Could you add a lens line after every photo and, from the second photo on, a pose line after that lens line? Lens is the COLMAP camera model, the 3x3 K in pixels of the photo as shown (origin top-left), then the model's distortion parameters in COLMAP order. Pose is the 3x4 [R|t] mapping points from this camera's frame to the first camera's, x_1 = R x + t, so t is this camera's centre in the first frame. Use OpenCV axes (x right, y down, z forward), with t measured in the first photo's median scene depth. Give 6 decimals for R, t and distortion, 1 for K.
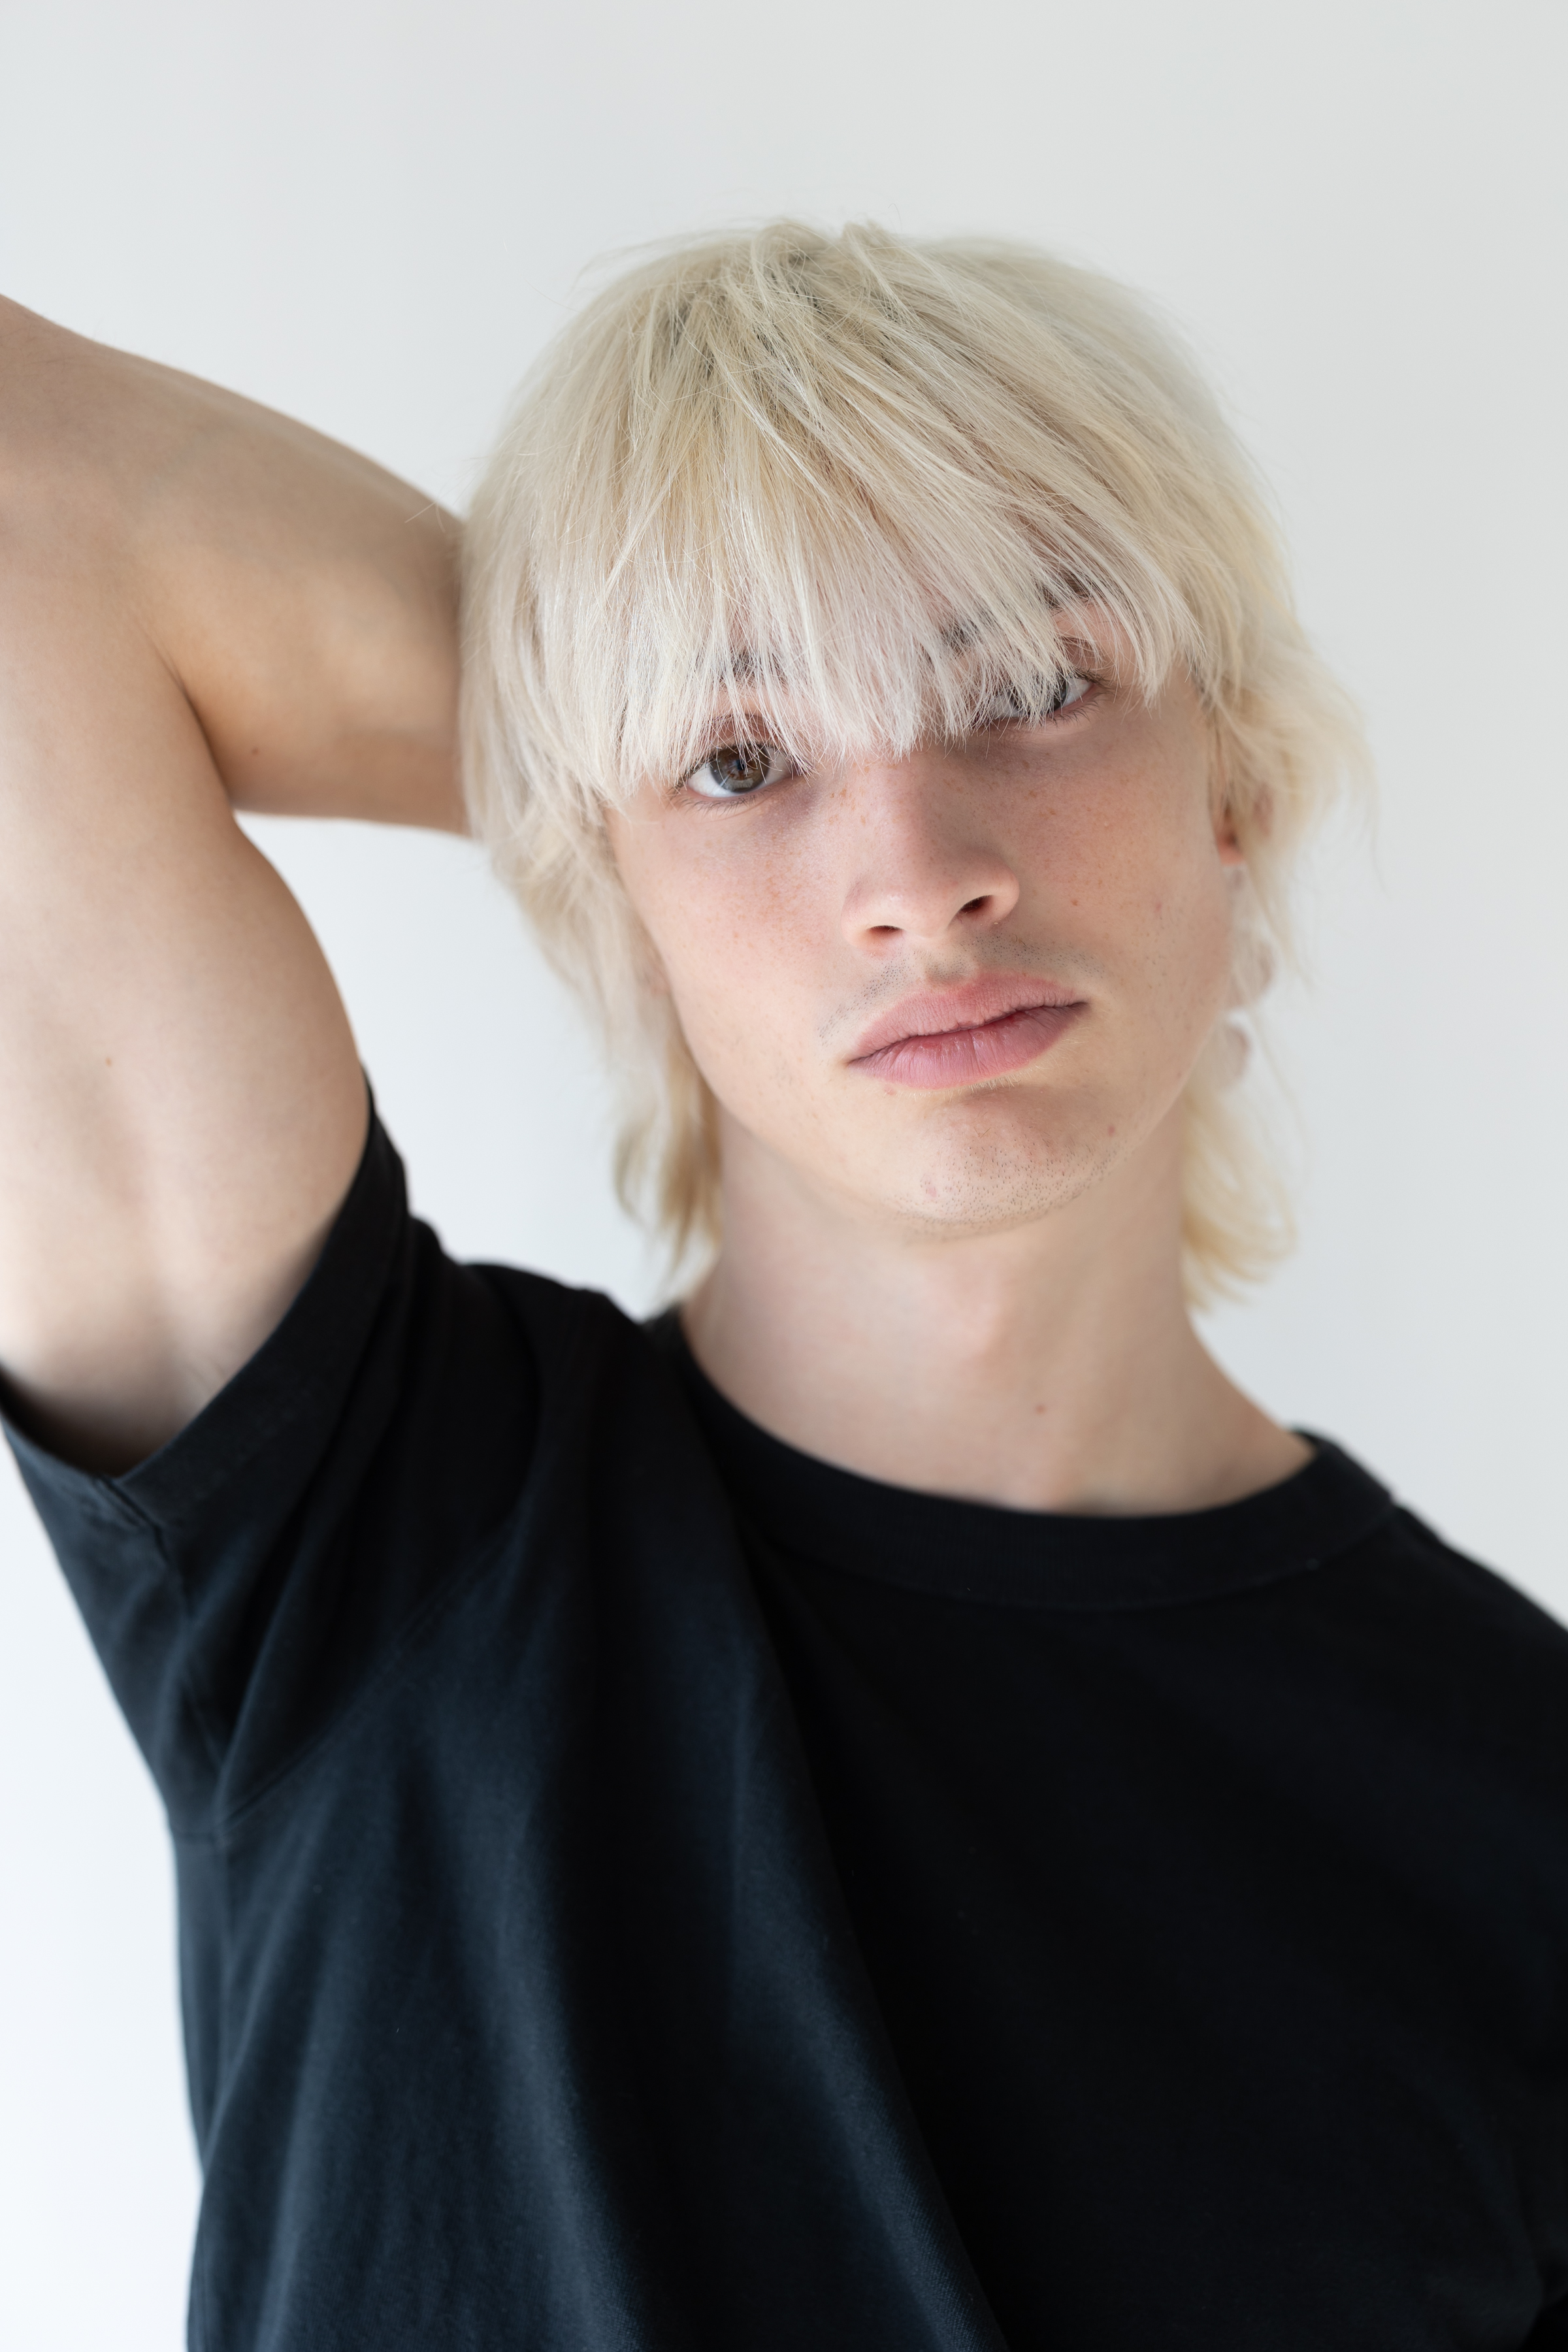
lens RADIAL K [[3224.5, 0, 784.0], [0, 3224.5, 1176.0], [0, 0, 1]] dist [-0.214213, -0.030792]
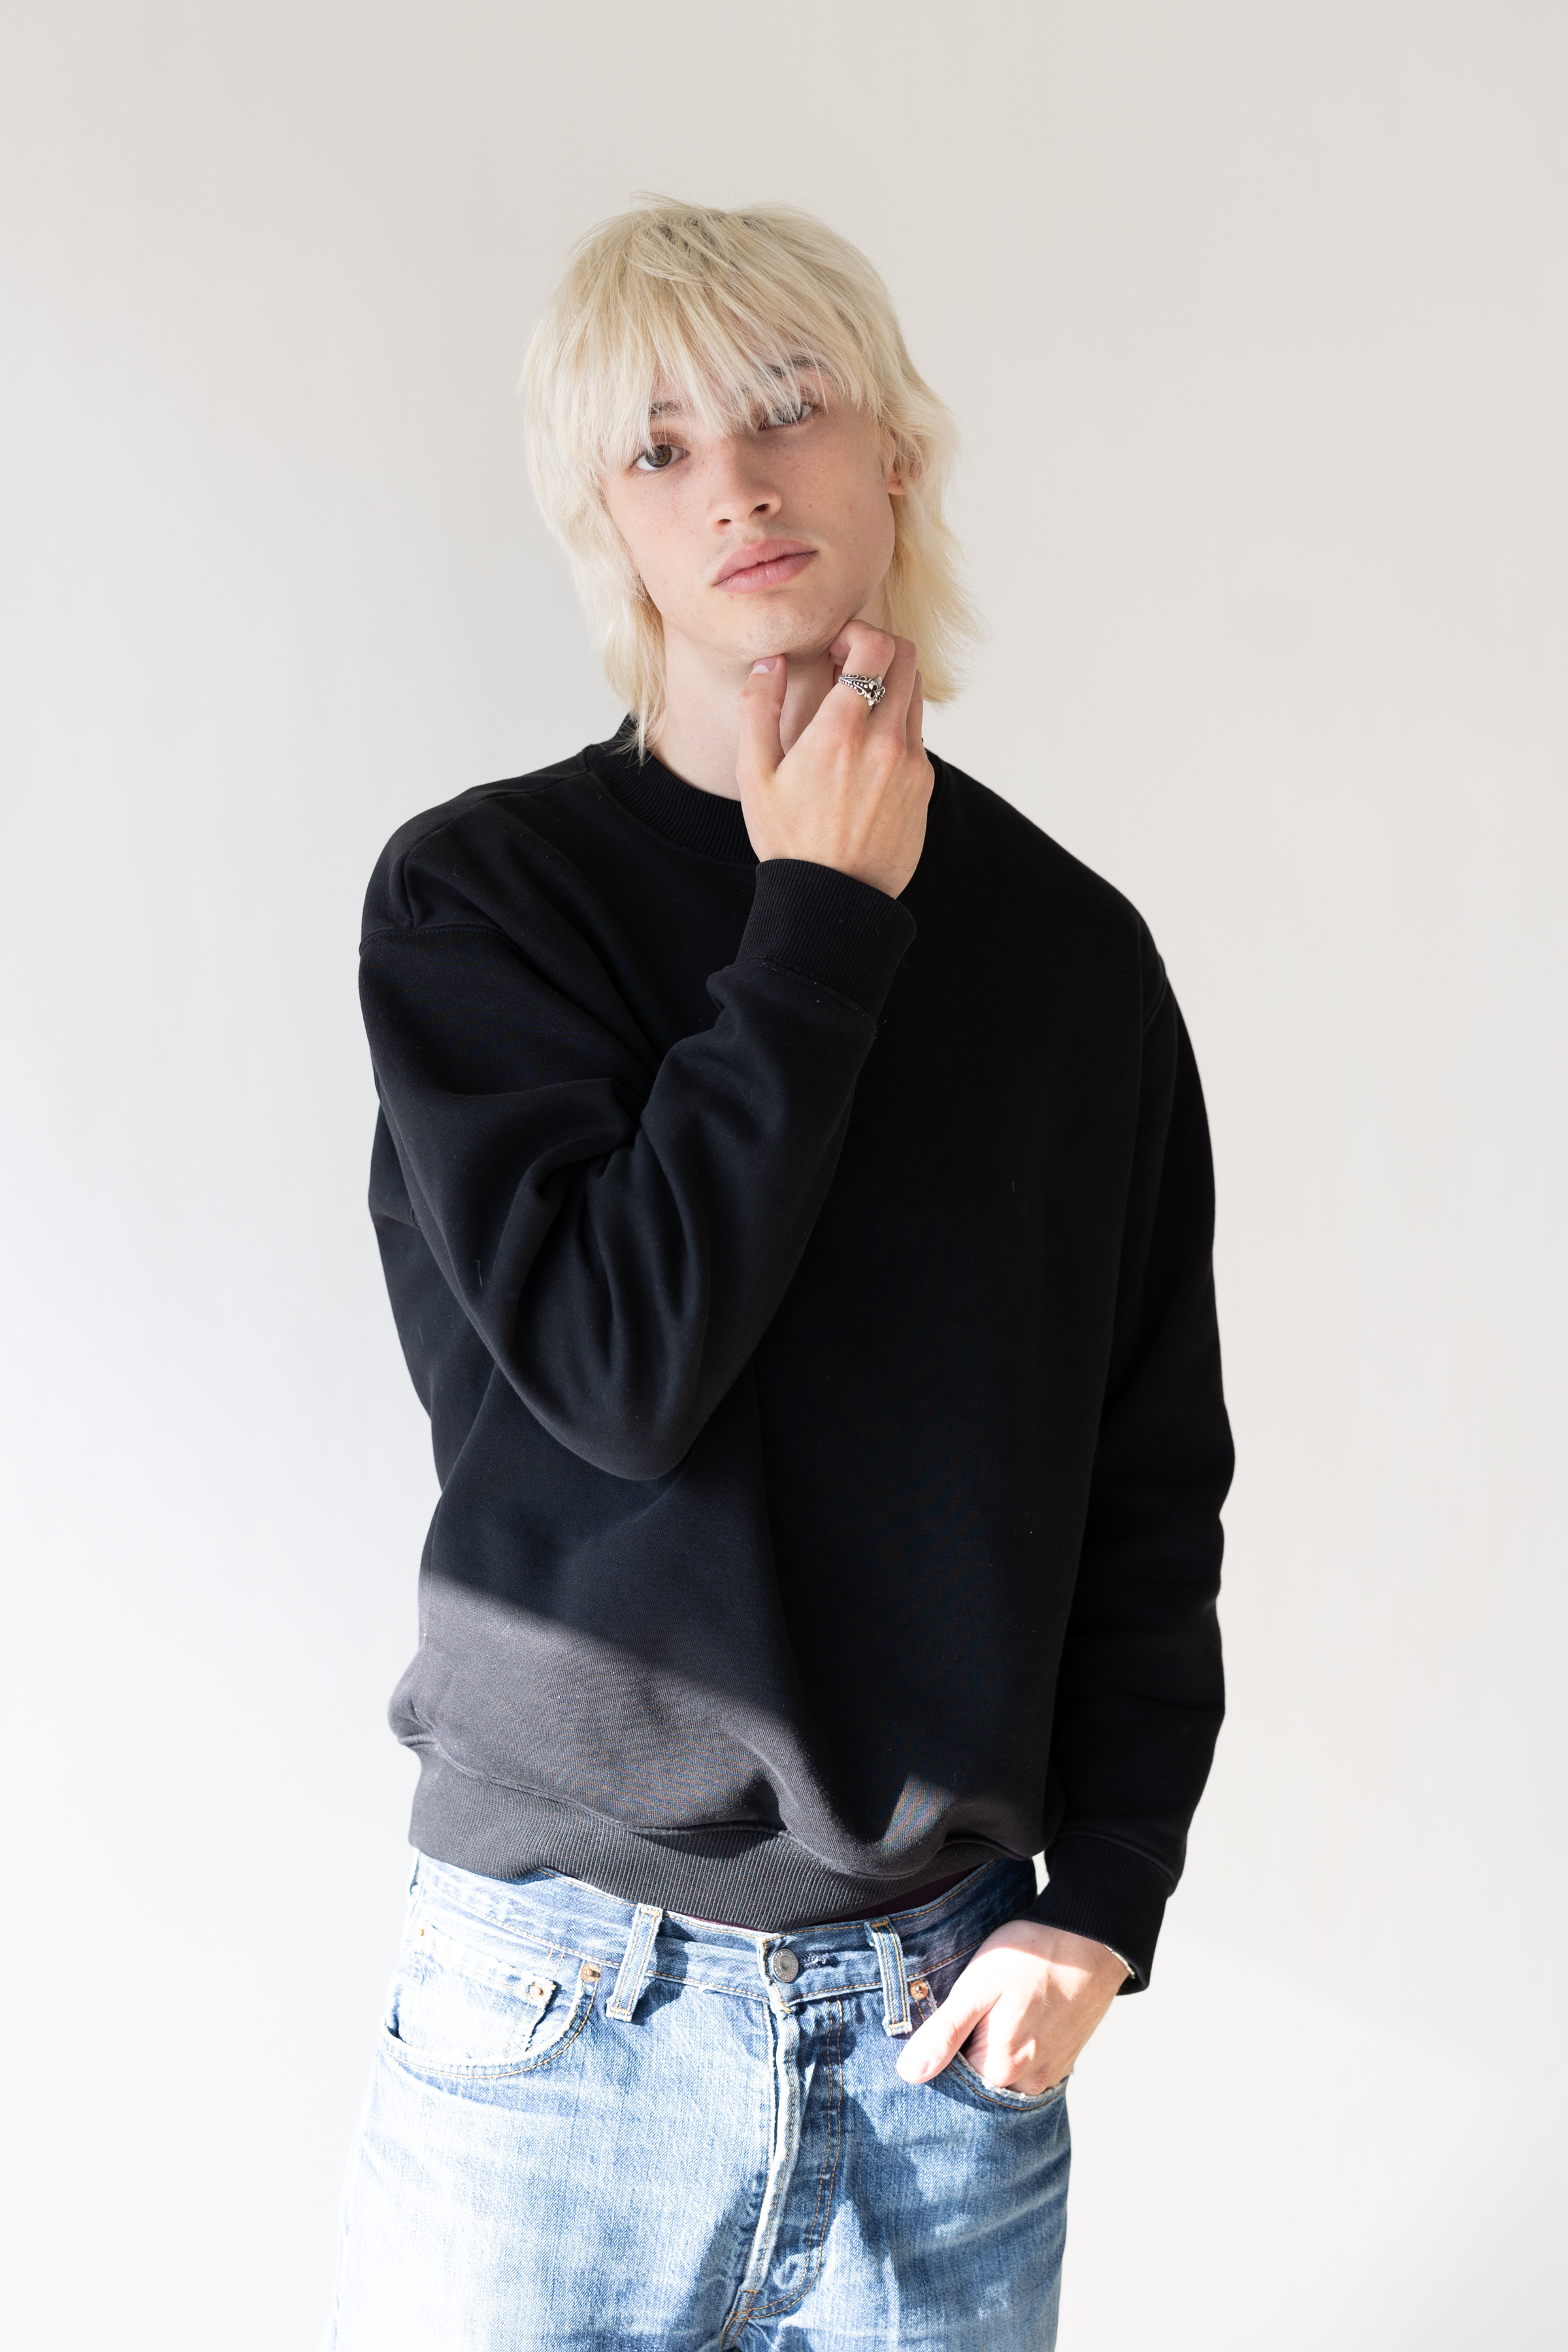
lens RADIAL K [[3224.5, 0, 784.0], [0, 3224.5, 1176.0], [0, 0, 1]] dist [-0.214213, -0.030792]
pose [[0.998316, -0.046869, -0.034182, 0.128125], [0.048994, 0.996730, 0.064260, 0.237067], [0.031059, -0.065827, 0.997348, -1.252831]]
